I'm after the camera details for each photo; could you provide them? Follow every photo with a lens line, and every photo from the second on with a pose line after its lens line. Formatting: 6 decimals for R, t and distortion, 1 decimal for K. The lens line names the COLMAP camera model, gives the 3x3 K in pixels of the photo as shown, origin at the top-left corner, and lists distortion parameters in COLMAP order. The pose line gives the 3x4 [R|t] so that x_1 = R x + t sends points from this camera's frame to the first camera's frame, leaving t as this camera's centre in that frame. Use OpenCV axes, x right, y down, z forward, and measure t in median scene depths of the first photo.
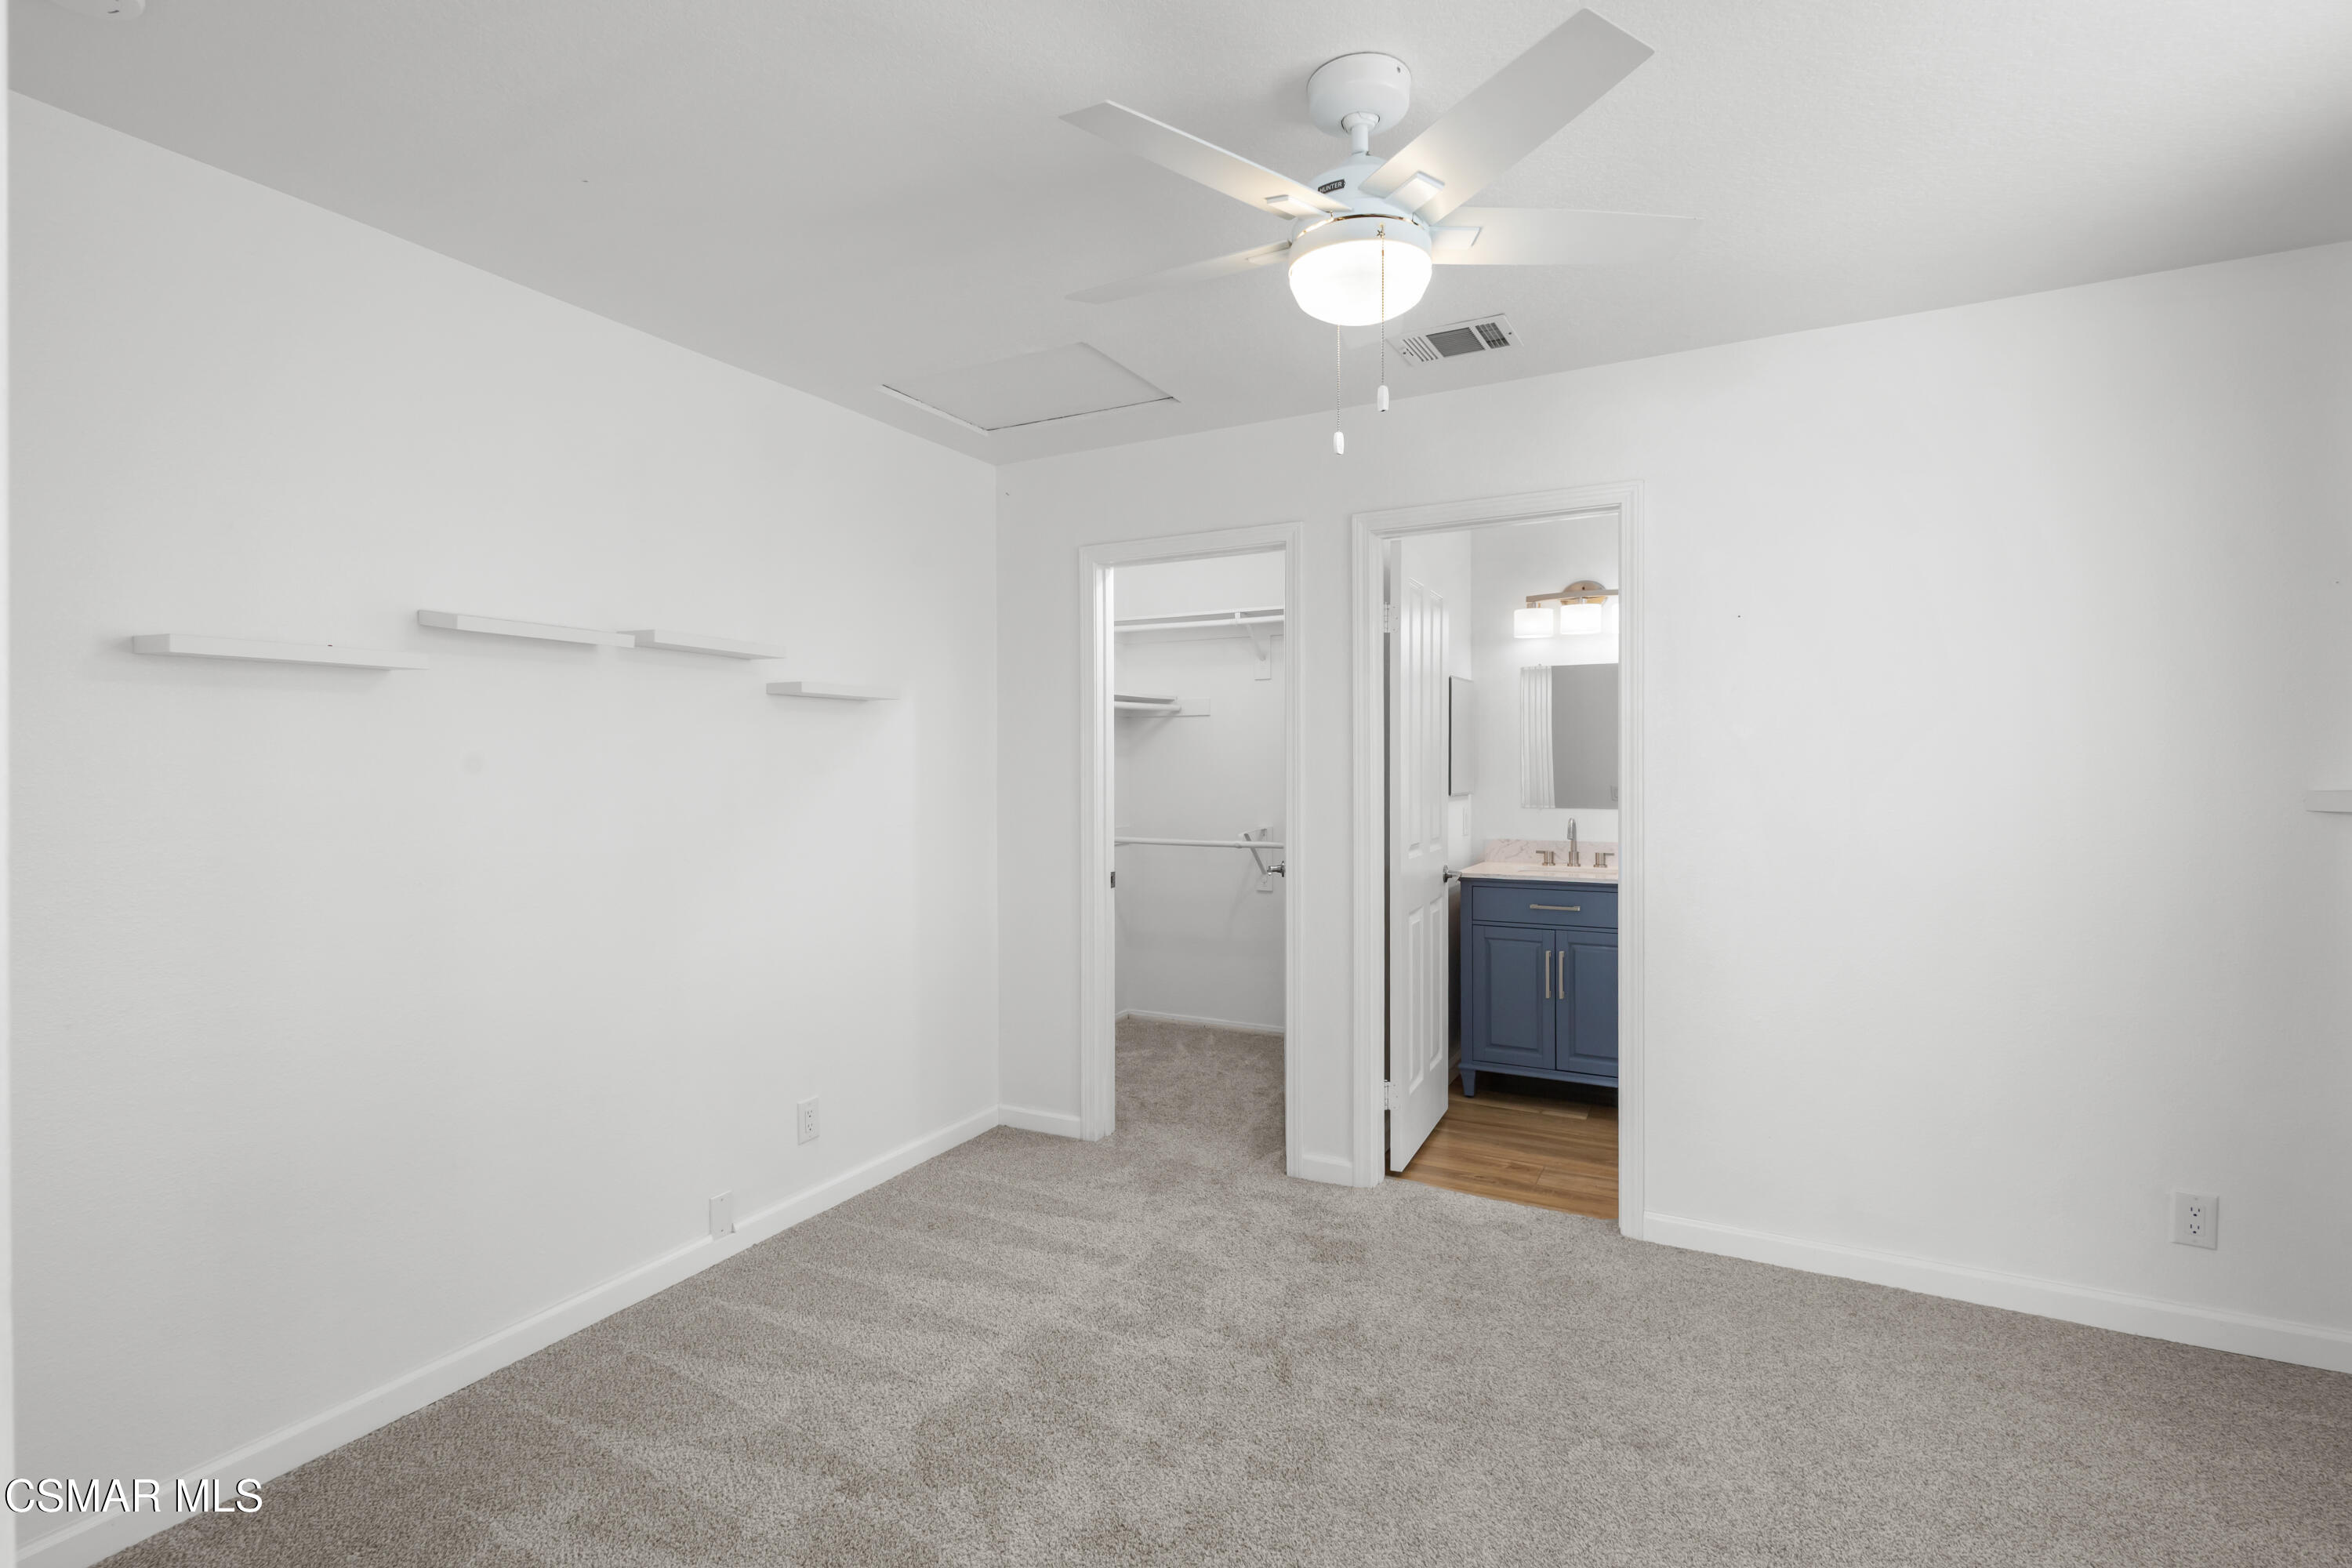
lens RADIAL K [[1097.8, 0, 1178.2], [0, 1097.8, 769.6], [0, 0, 1]] dist [0.004438, -0.000545]
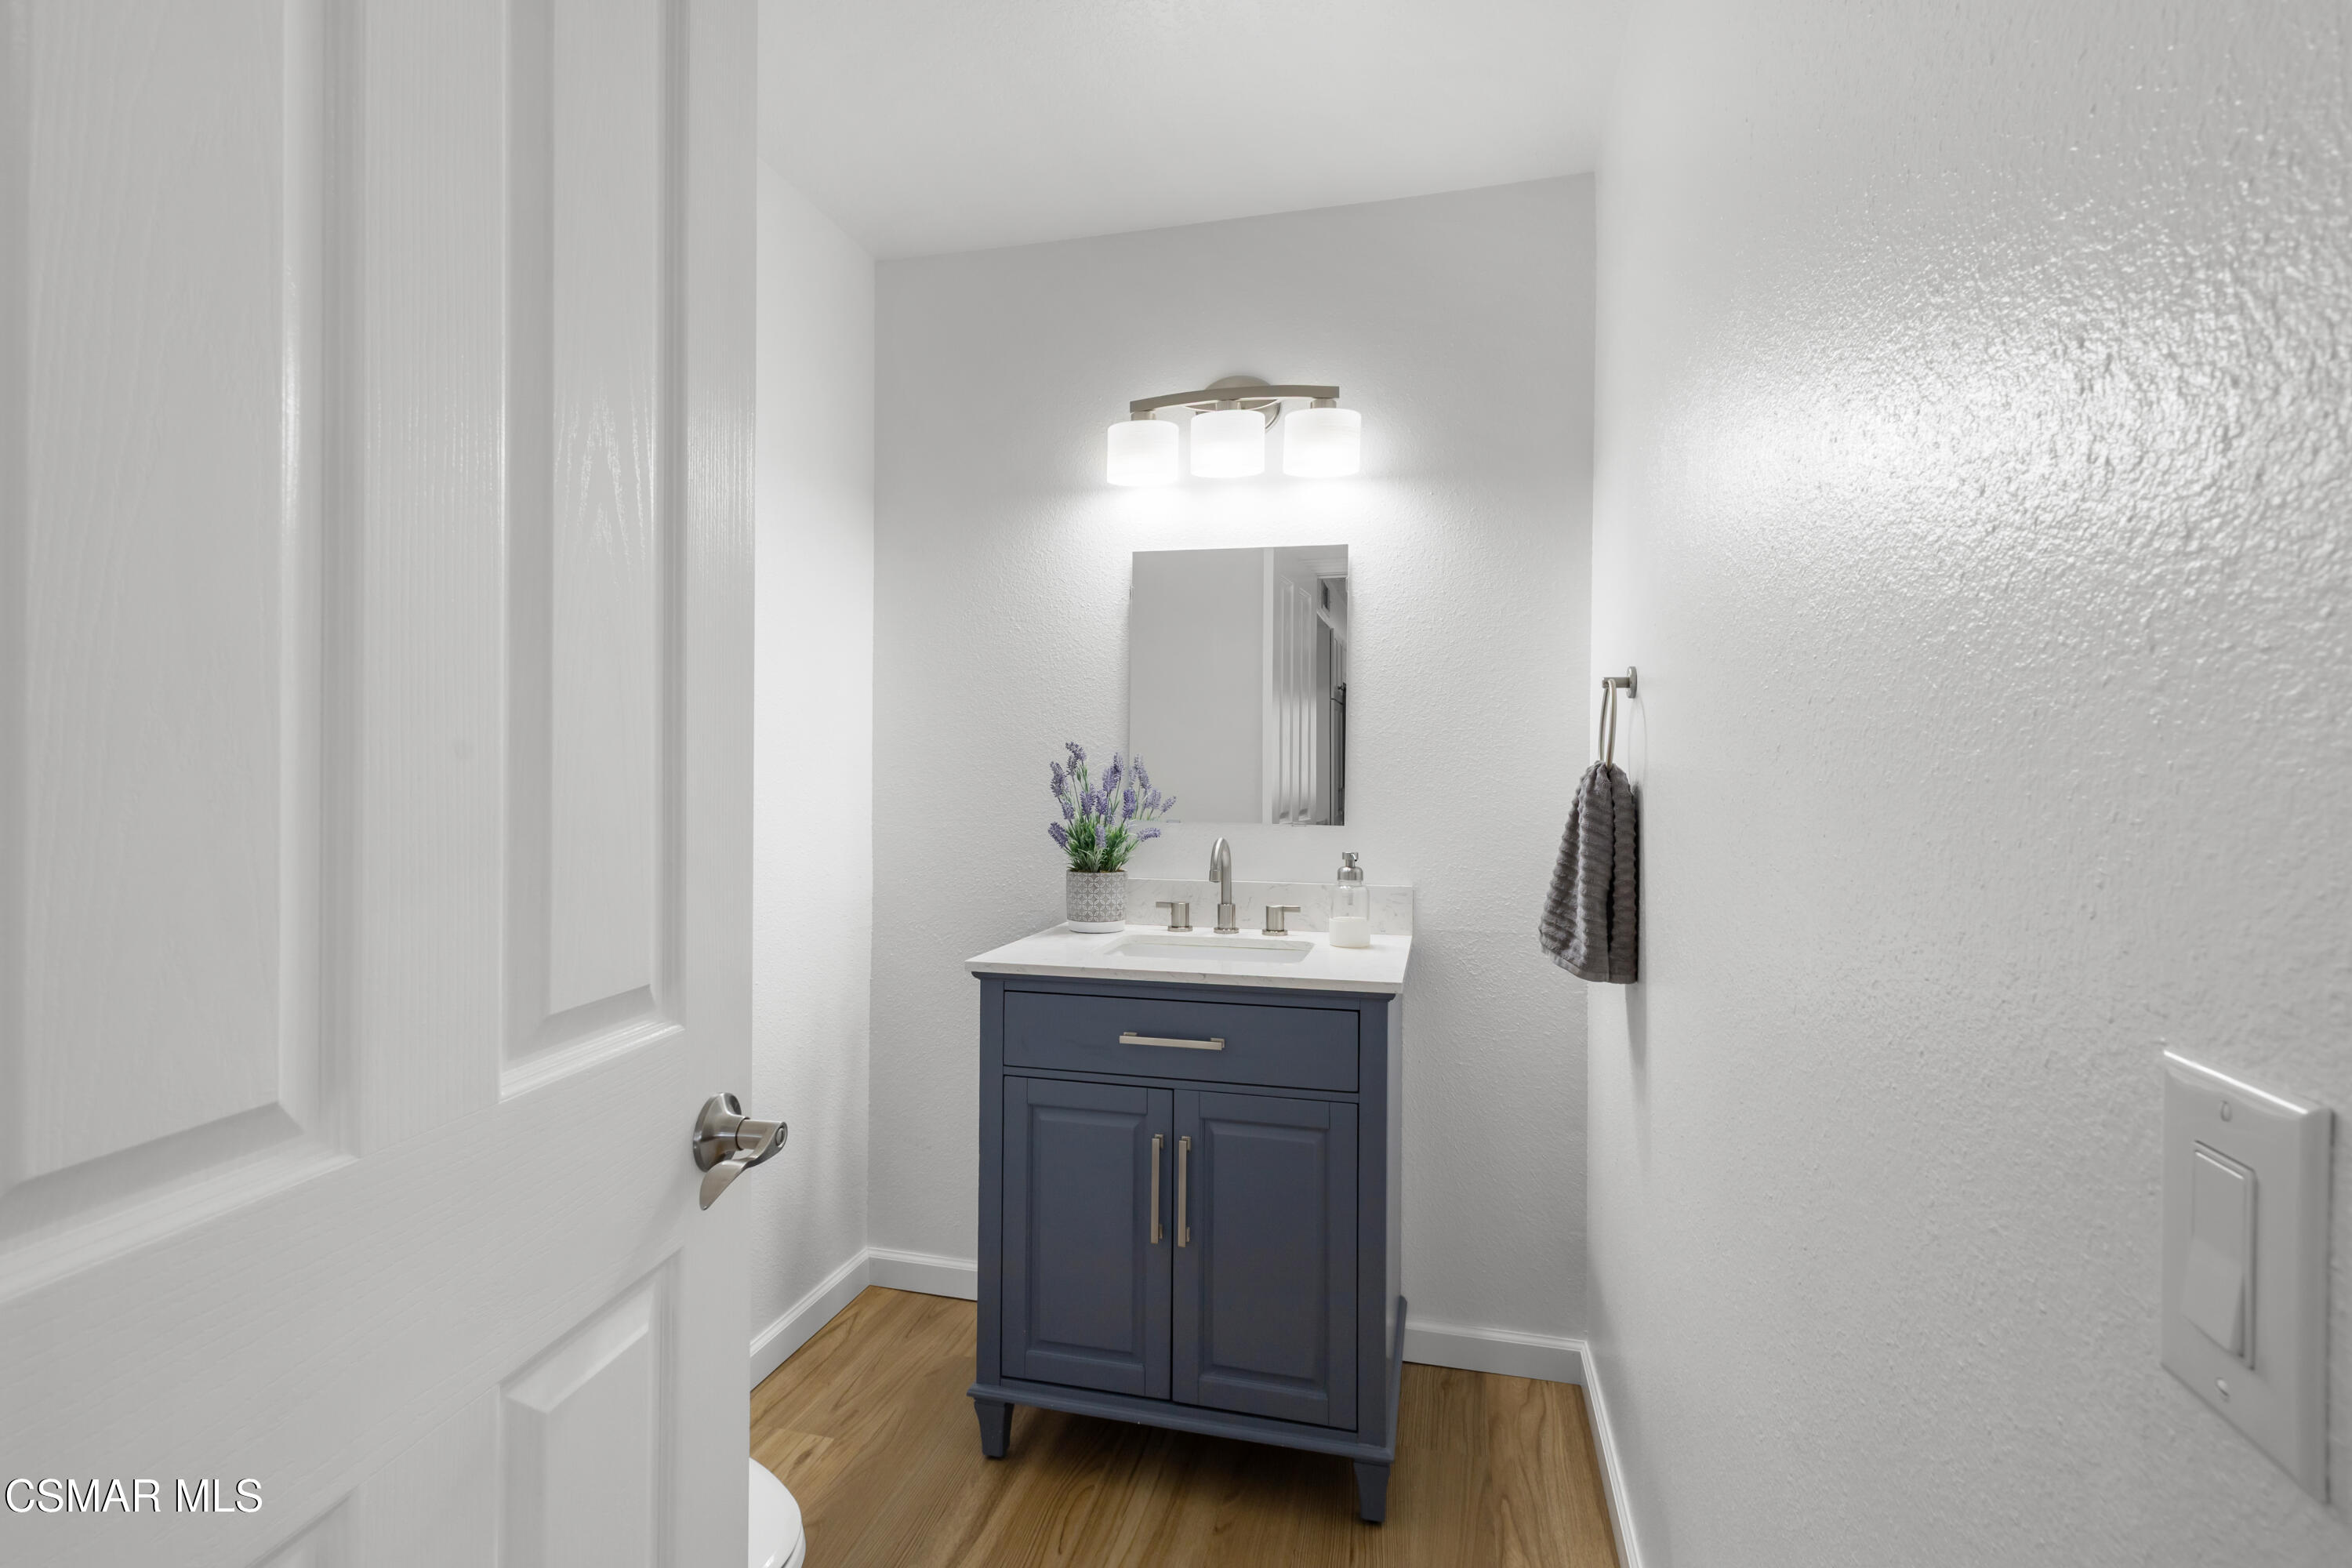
lens RADIAL K [[1097.8, 0, 1172.9], [0, 1097.8, 769.4], [0, 0, 1]] dist [0.004438, -0.000545]
pose [[0.974472, -0.012099, 0.224182, 0.272377], [0.010329, 0.999906, 0.009066, 0.009322], [-0.224271, -0.006519, 0.974505, 0.621879]]
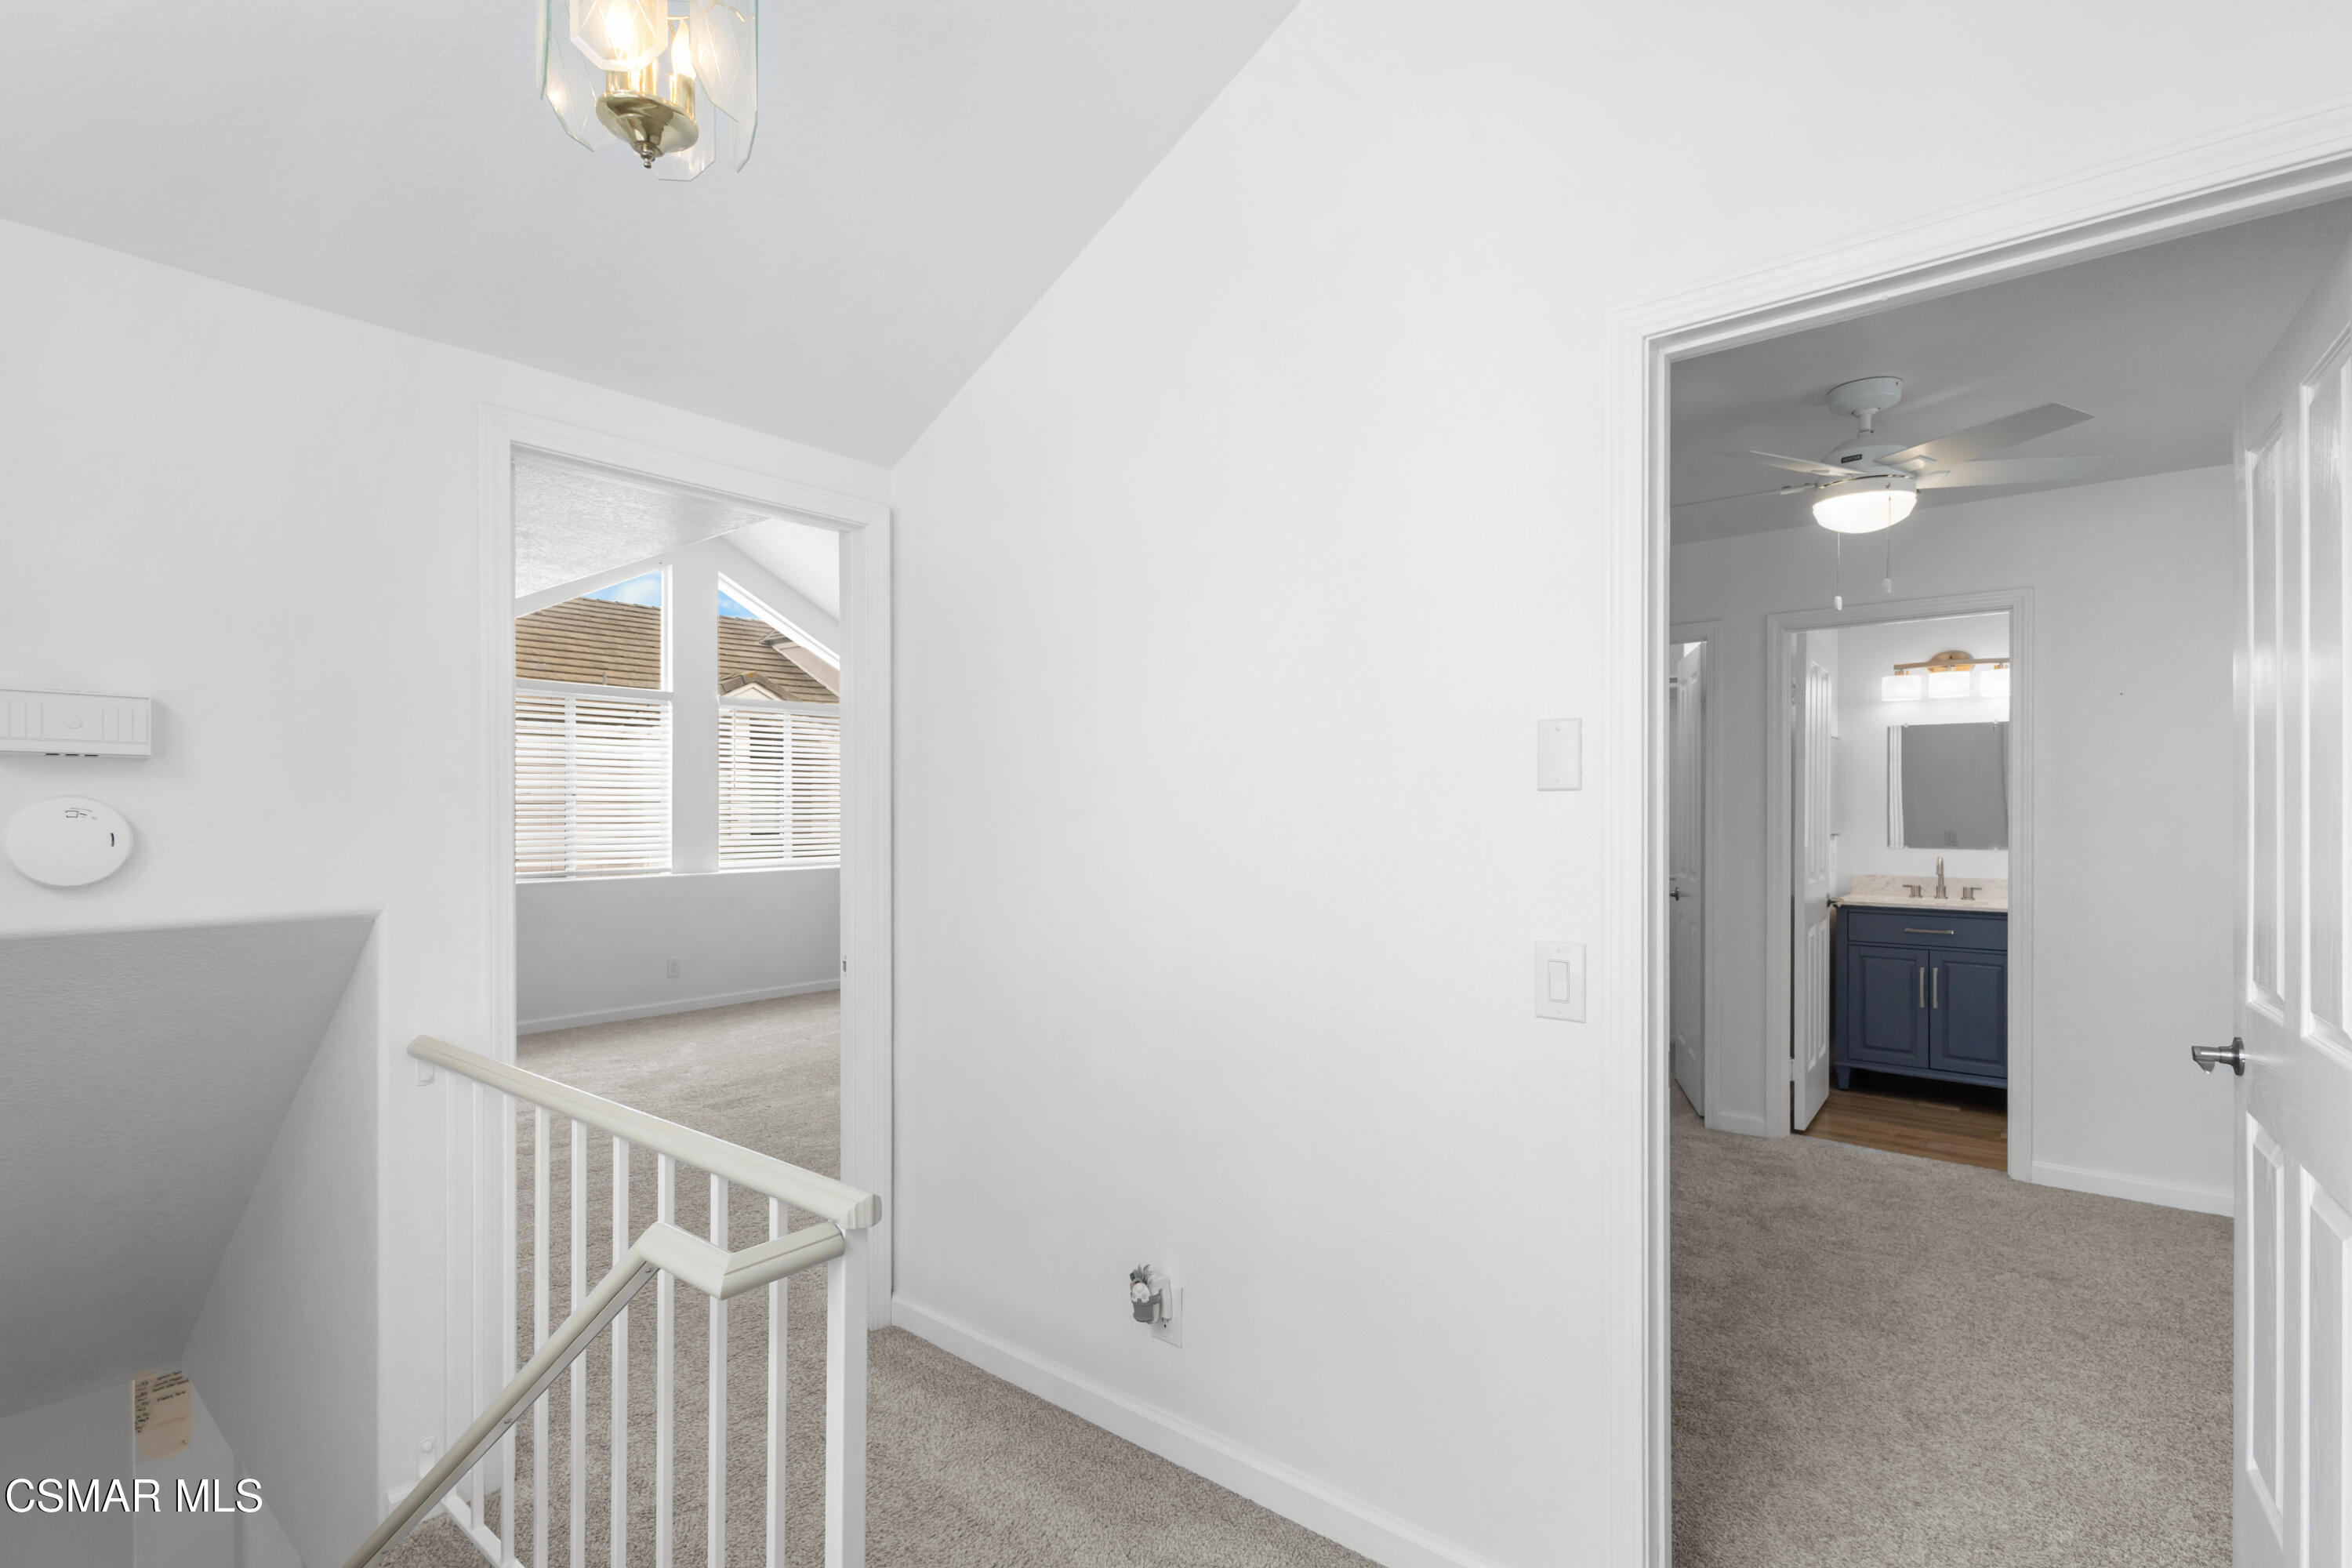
lens RADIAL K [[1097.8, 0, 1175.4], [0, 1097.8, 806.3], [0, 0, 1]] dist [0.004438, -0.000545]
pose [[0.977191, 0.005991, -0.212279, -0.219381], [-0.007555, 0.999950, -0.006557, 0.006042], [0.212229, 0.008011, 0.977187, -0.363511]]
